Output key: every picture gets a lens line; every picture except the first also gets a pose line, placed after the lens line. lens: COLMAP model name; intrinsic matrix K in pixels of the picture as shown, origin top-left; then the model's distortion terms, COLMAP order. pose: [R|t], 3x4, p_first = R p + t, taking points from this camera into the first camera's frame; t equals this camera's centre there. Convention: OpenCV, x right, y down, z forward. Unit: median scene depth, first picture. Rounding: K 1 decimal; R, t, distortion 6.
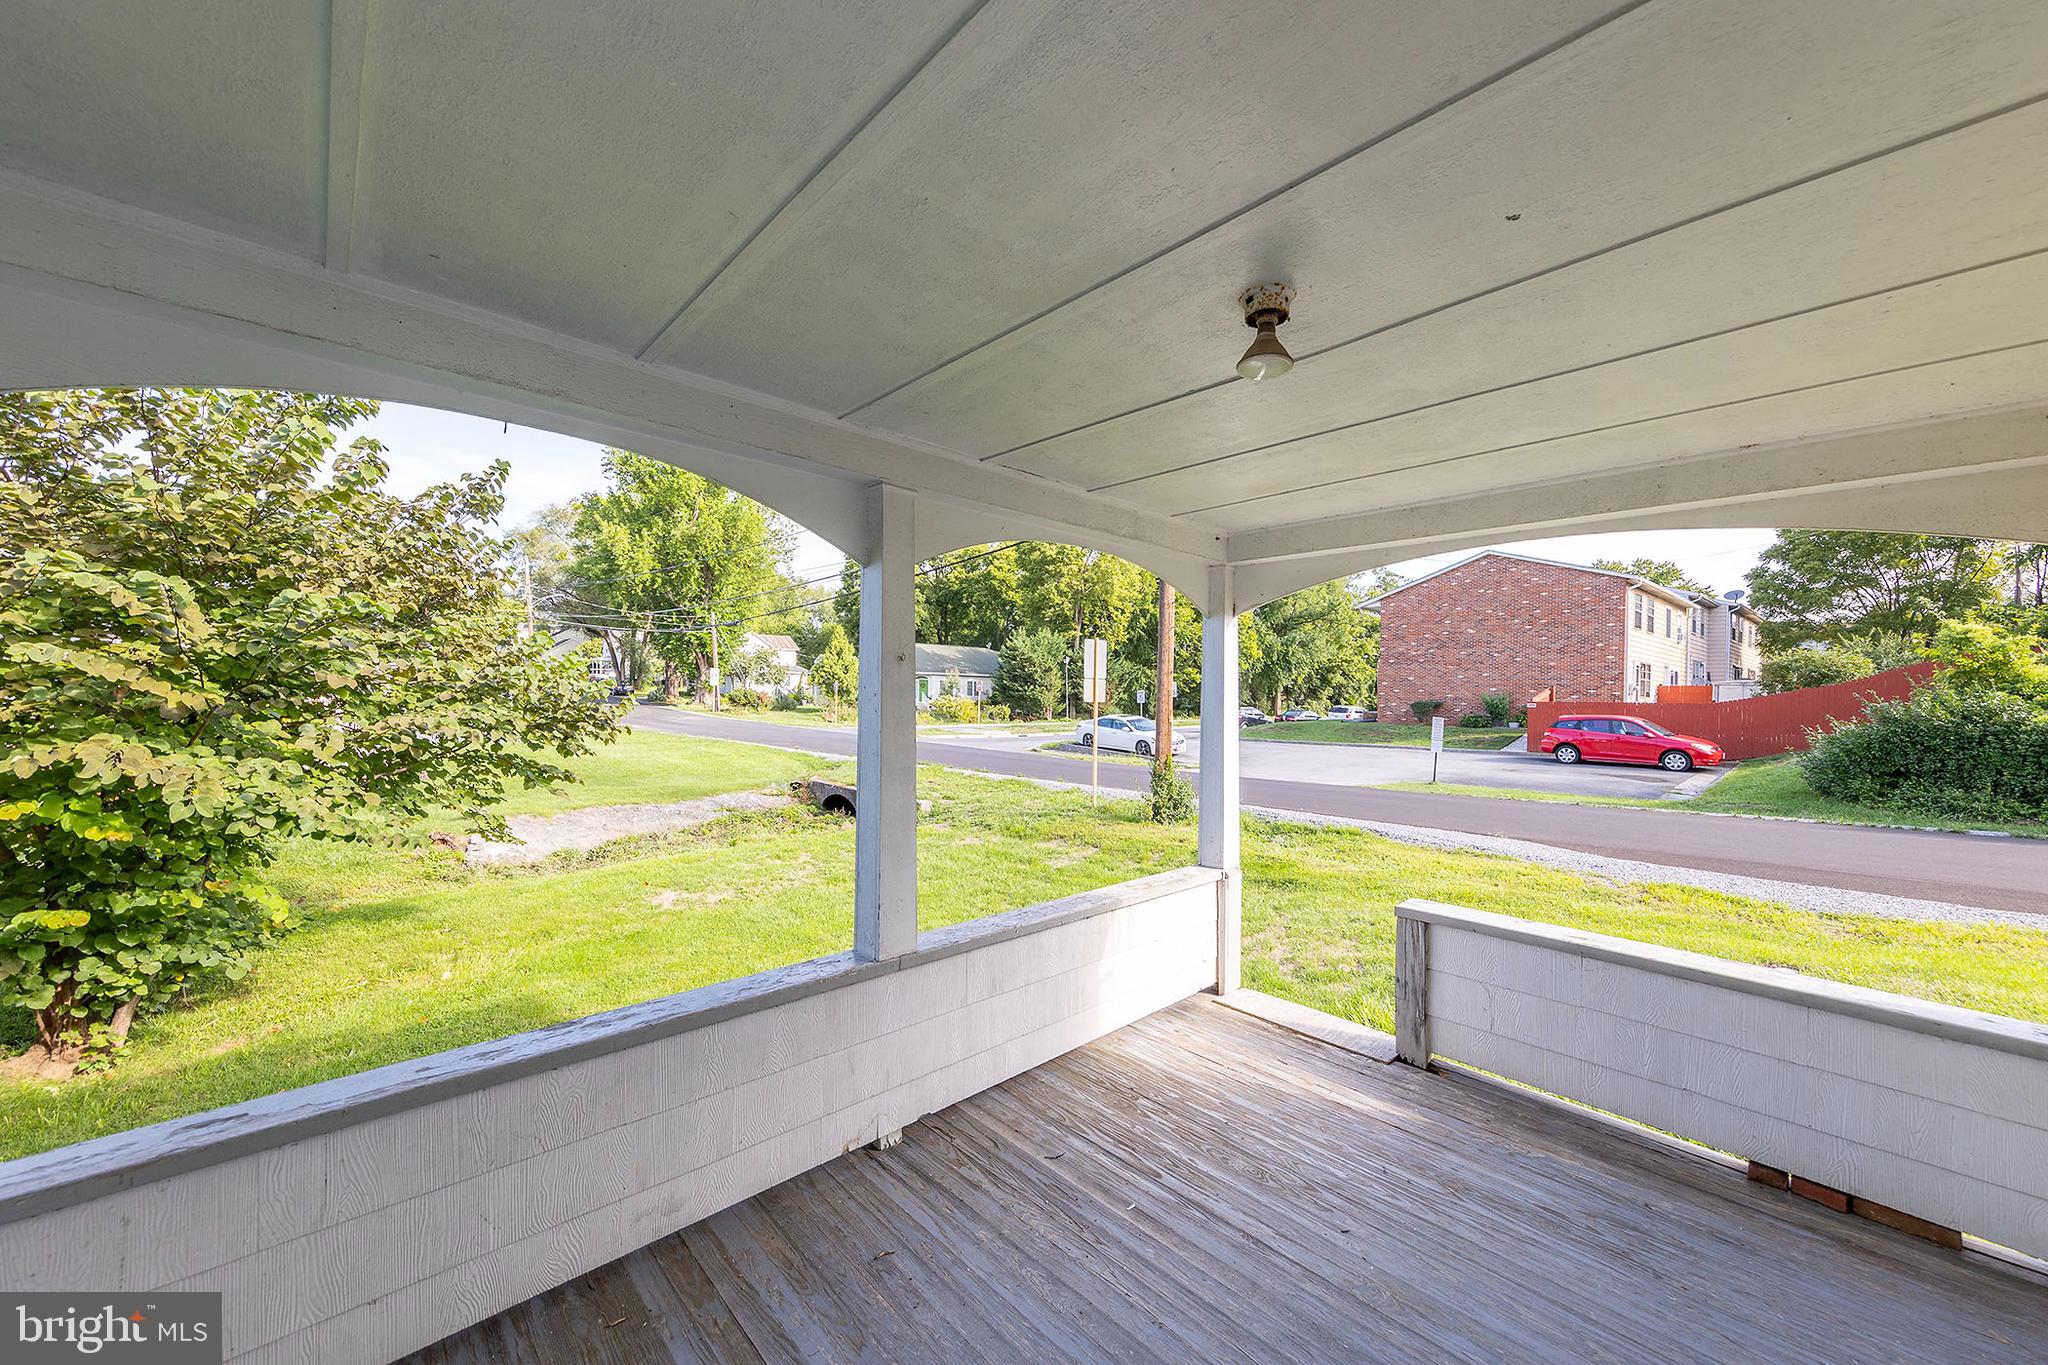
lens RADIAL K [[750.5, 0, 1024.0], [0, 750.5, 682.5], [0, 0, 1]] dist [0.014187, -0.000078]
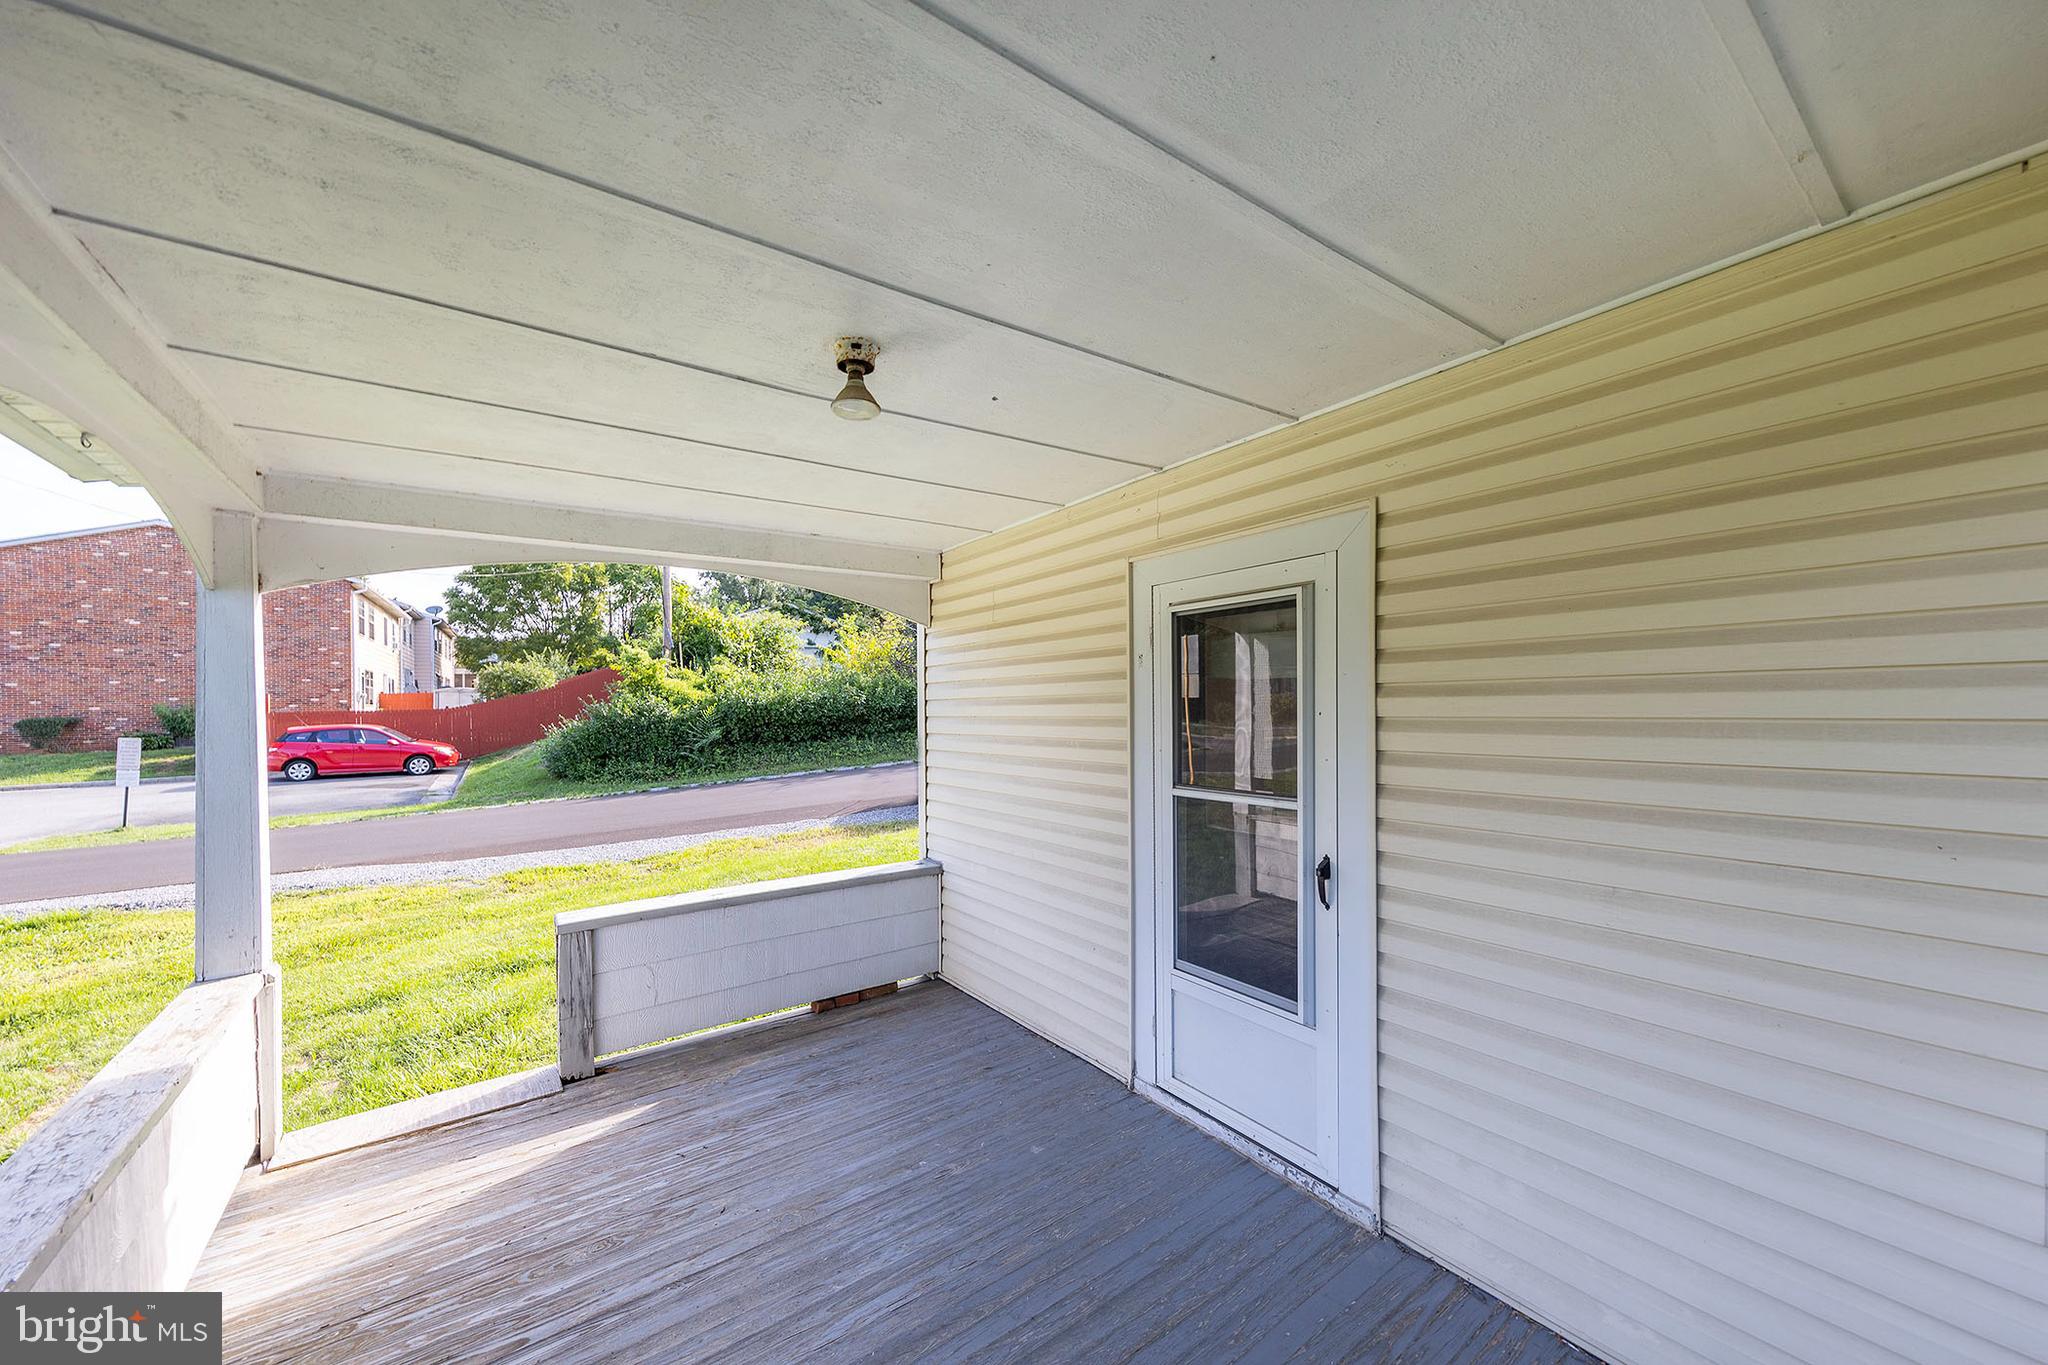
lens RADIAL K [[748.8, 0, 1024.0], [0, 748.8, 682.5], [0, 0, 1]] dist [0.000527, 0.000121]
pose [[0.136064, 0.007811, 0.990669, -0.087973], [0.002158, 0.999964, -0.008181, 0.000150], [-0.990698, 0.003251, 0.136042, 0.070033]]
